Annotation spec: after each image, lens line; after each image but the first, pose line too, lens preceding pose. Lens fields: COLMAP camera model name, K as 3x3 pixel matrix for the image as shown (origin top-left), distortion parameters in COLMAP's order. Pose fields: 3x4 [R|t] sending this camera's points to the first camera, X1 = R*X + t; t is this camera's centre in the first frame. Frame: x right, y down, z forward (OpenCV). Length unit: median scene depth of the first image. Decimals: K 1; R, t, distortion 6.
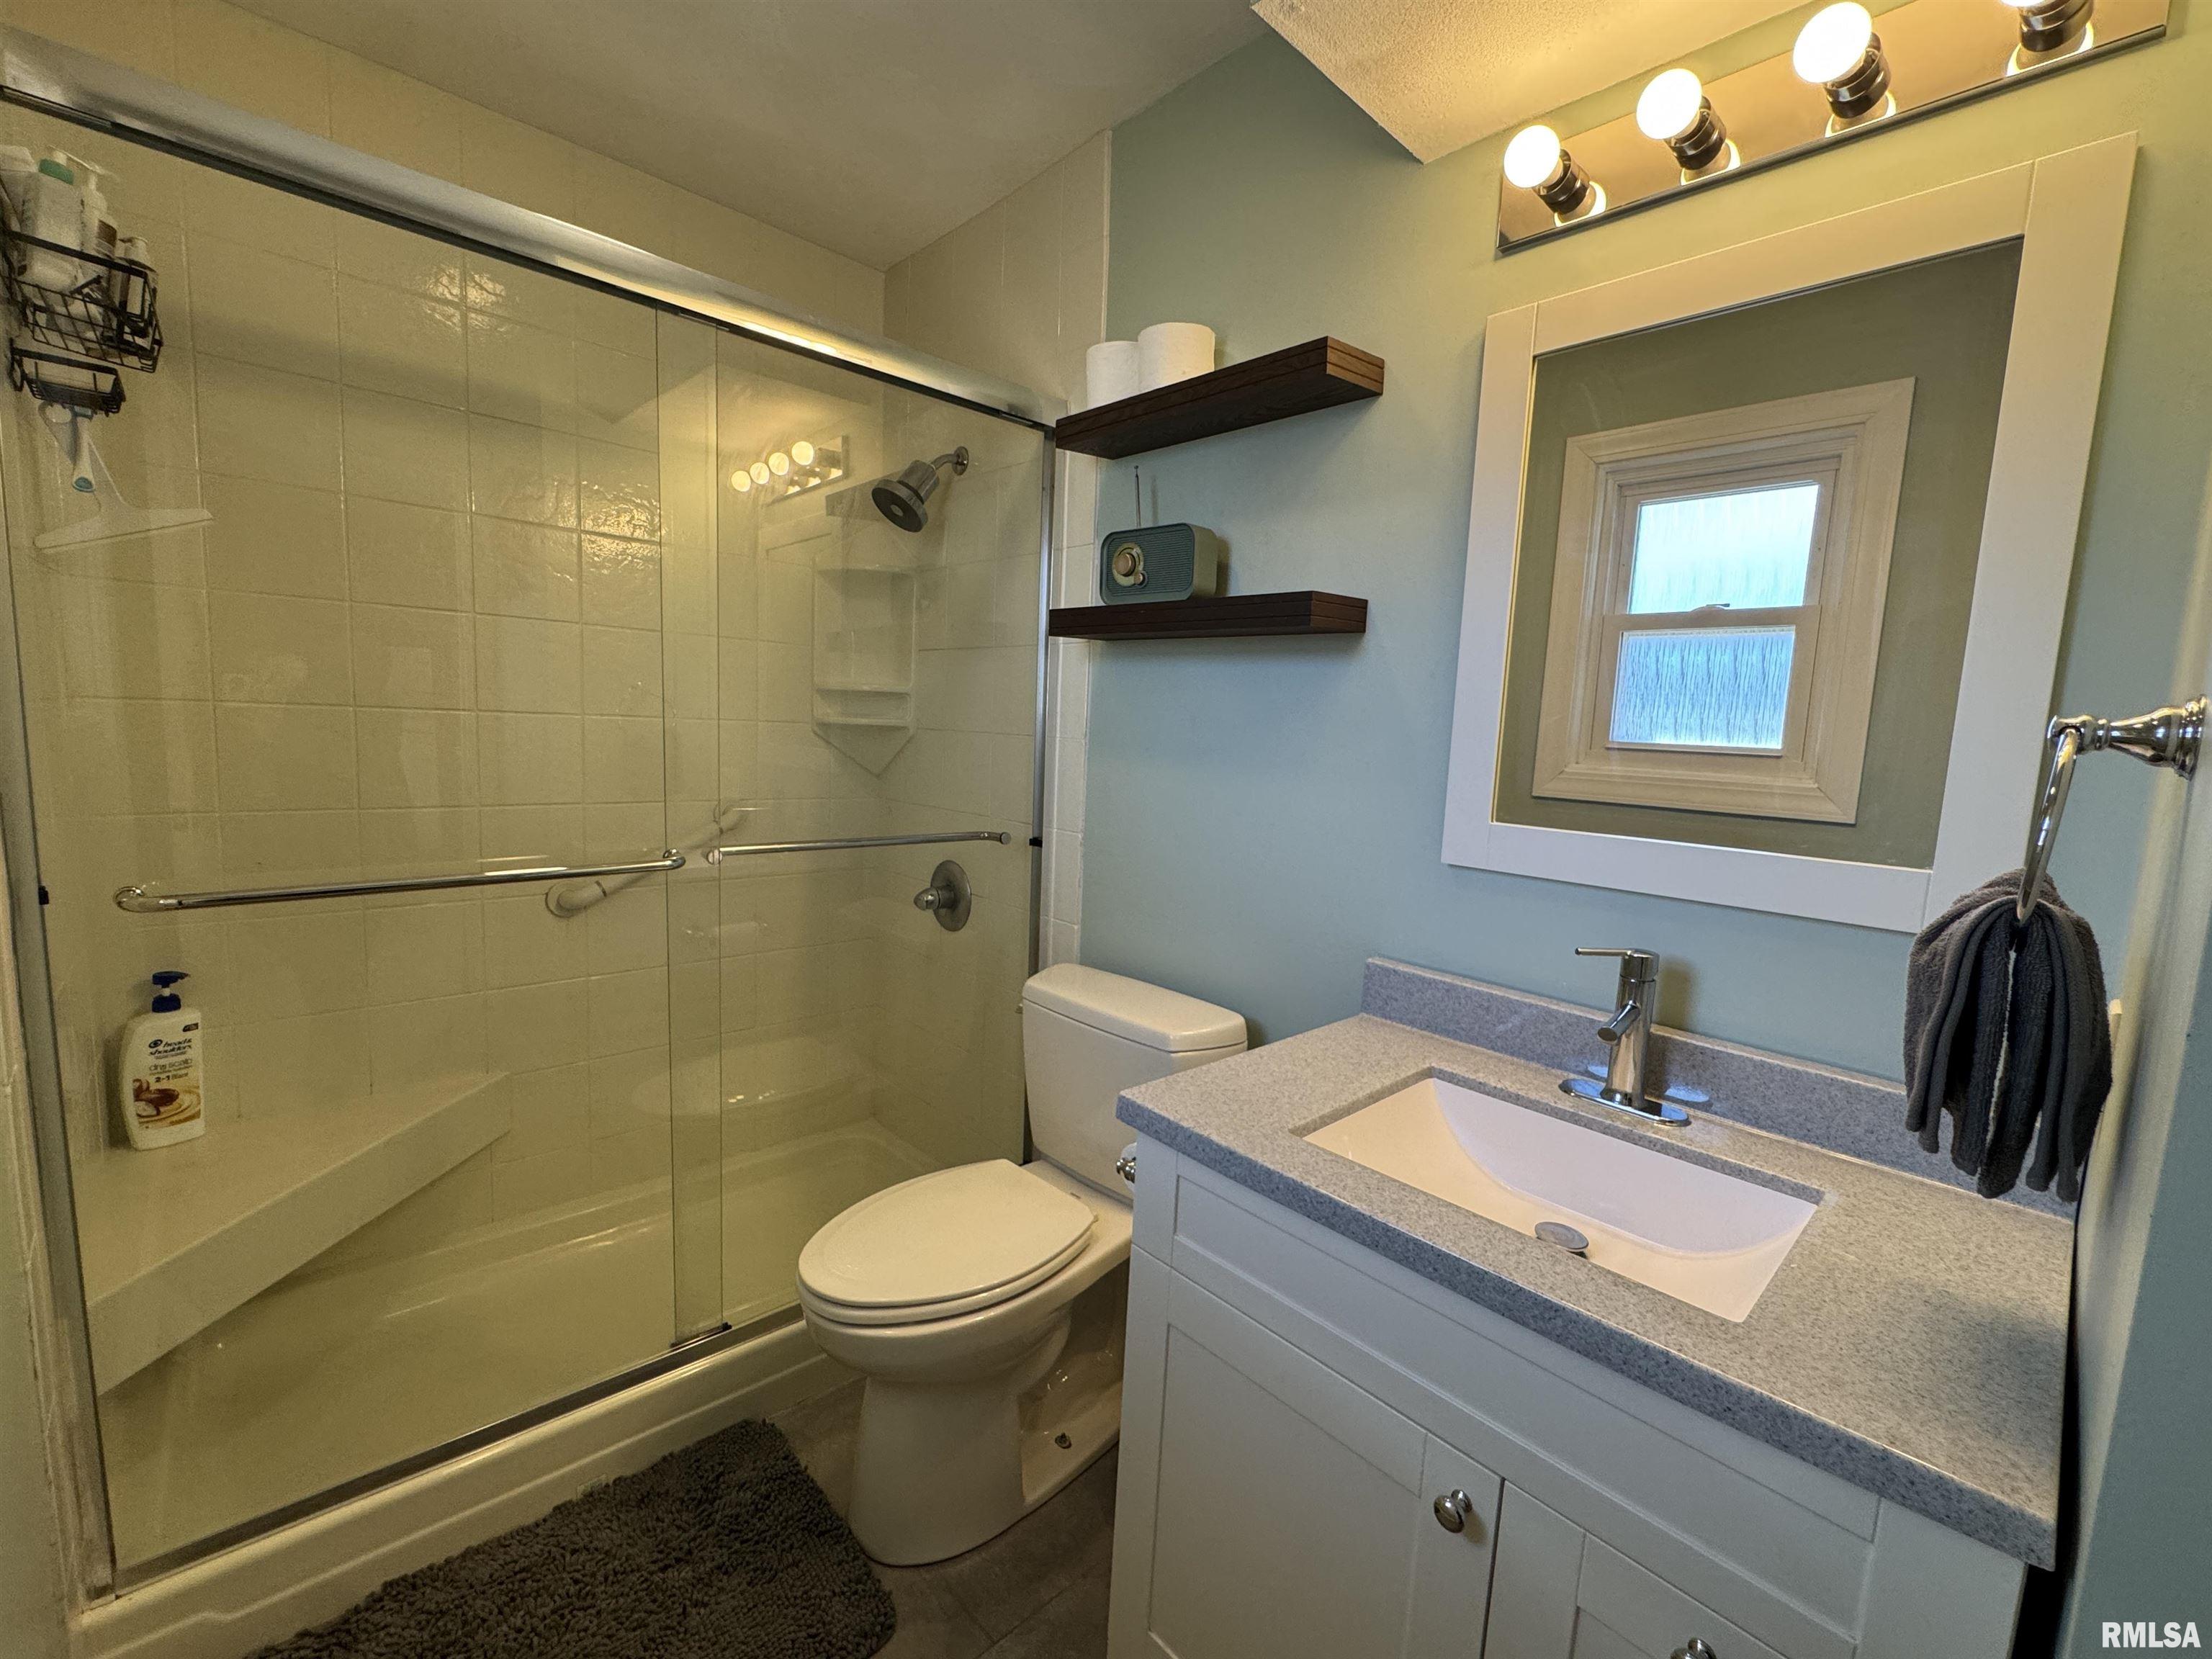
lens RADIAL K [[933.8, 0, 1103.6], [0, 933.8, 828.7], [0, 0, 1]] dist [-0.006132, 0.001230]
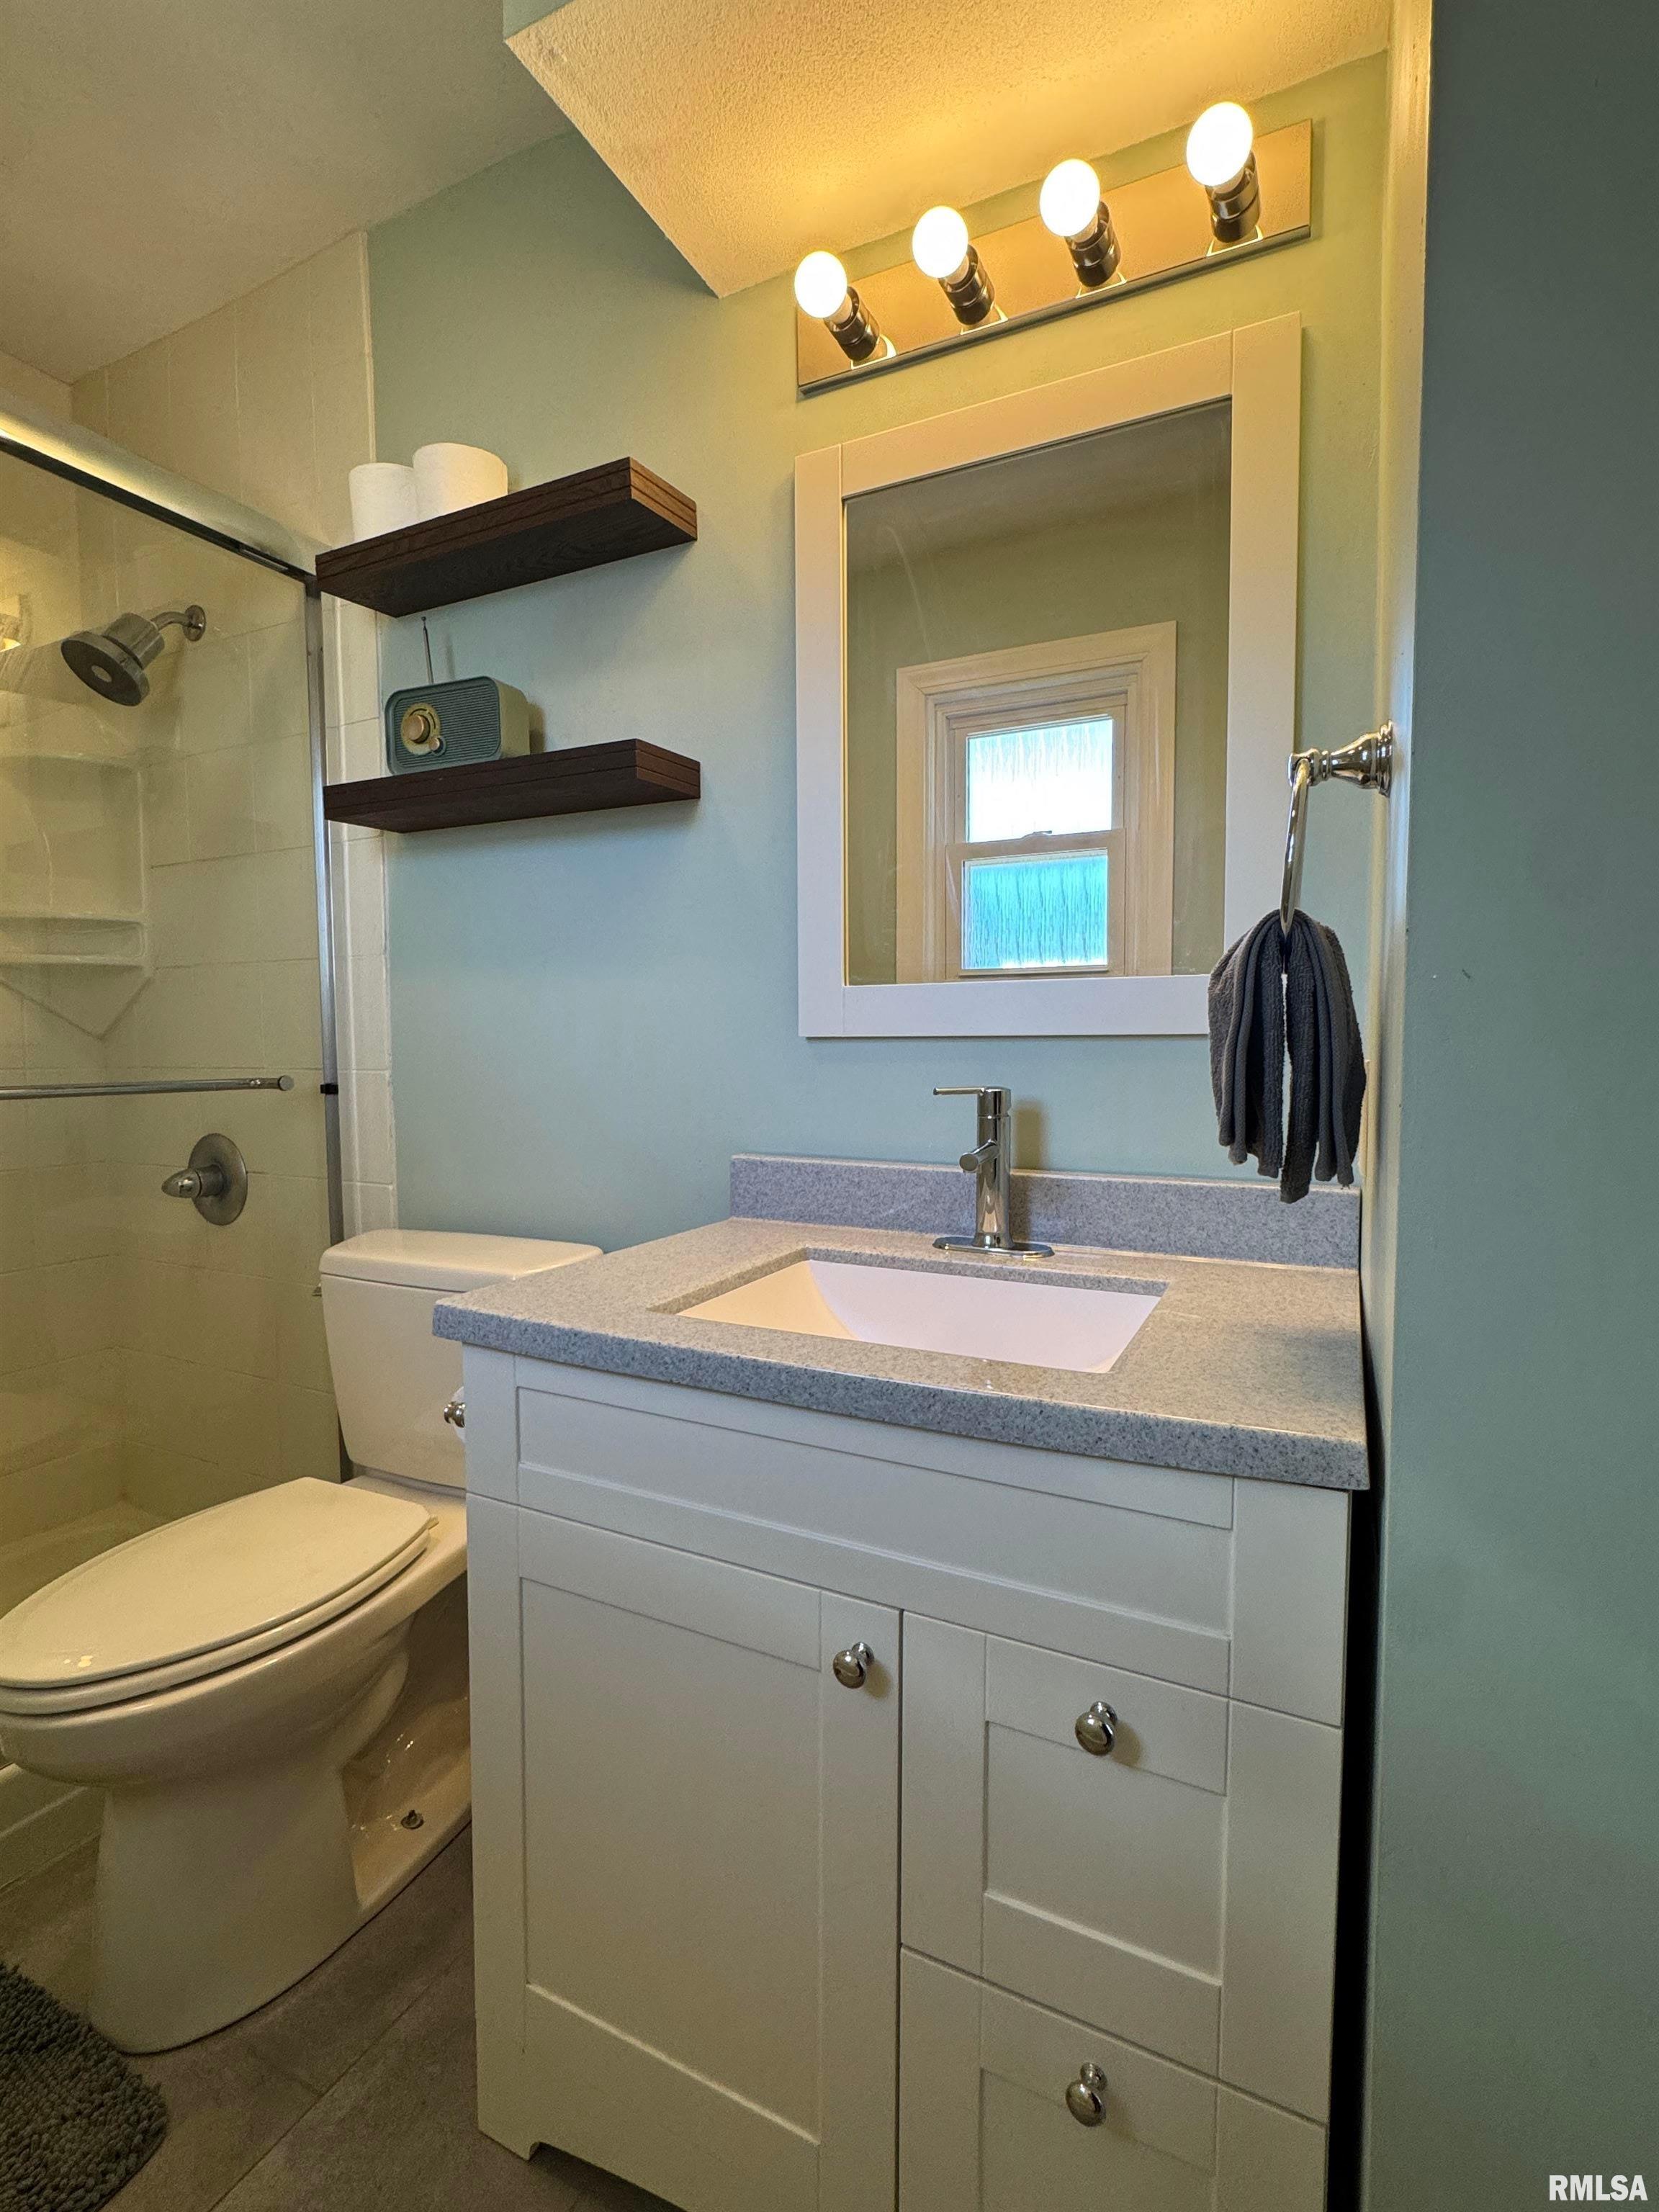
lens RADIAL K [[1035.0, 0, 829.3], [0, 1035.0, 1101.2], [0, 0, 1]] dist [-0.003872, 0.000770]
pose [[0.935575, -0.069246, 0.346273, 0.029732], [0.086887, 0.995580, -0.035664, 0.134416], [-0.342273, 0.063453, 0.937456, 0.032568]]
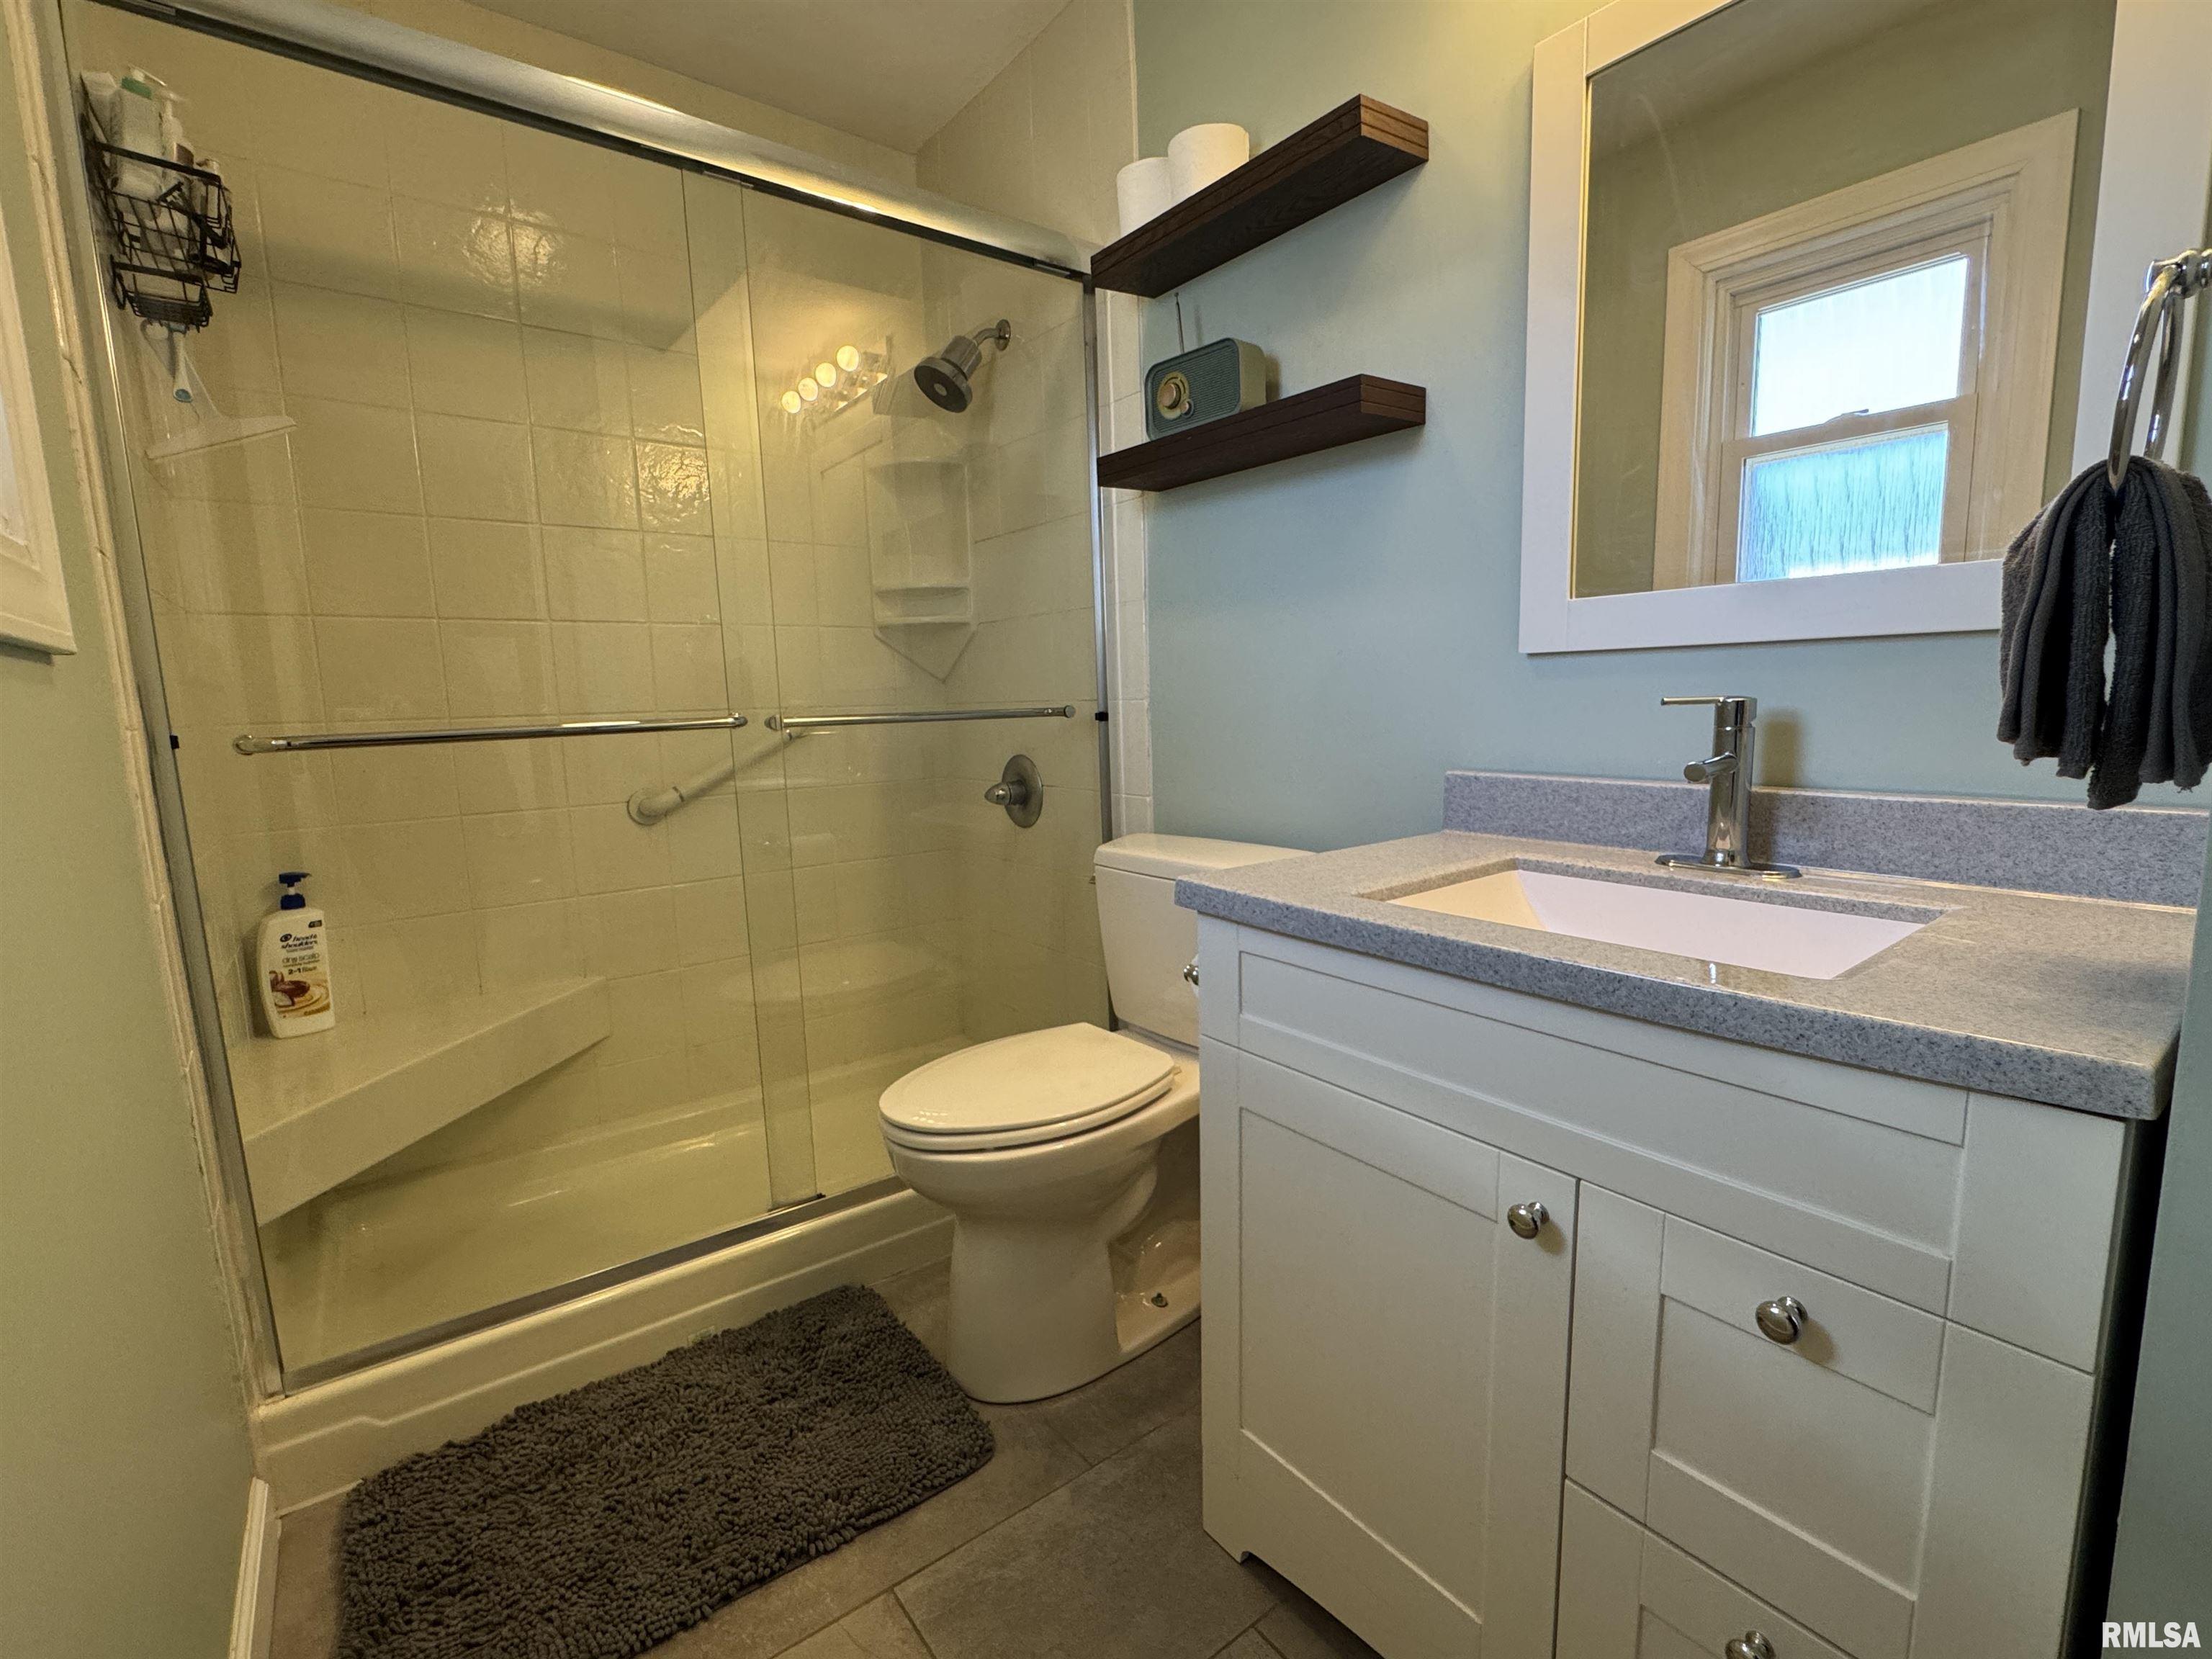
lens RADIAL K [[989.8, 0, 1101.7], [0, 989.8, 831.0], [0, 0, 1]] dist [-0.004803, 0.000196]
pose [[0.992714, -0.059297, -0.104894, 0.039396], [0.061462, 0.997956, 0.017528, 0.164827], [0.103640, -0.023847, 0.994329, -0.029449]]
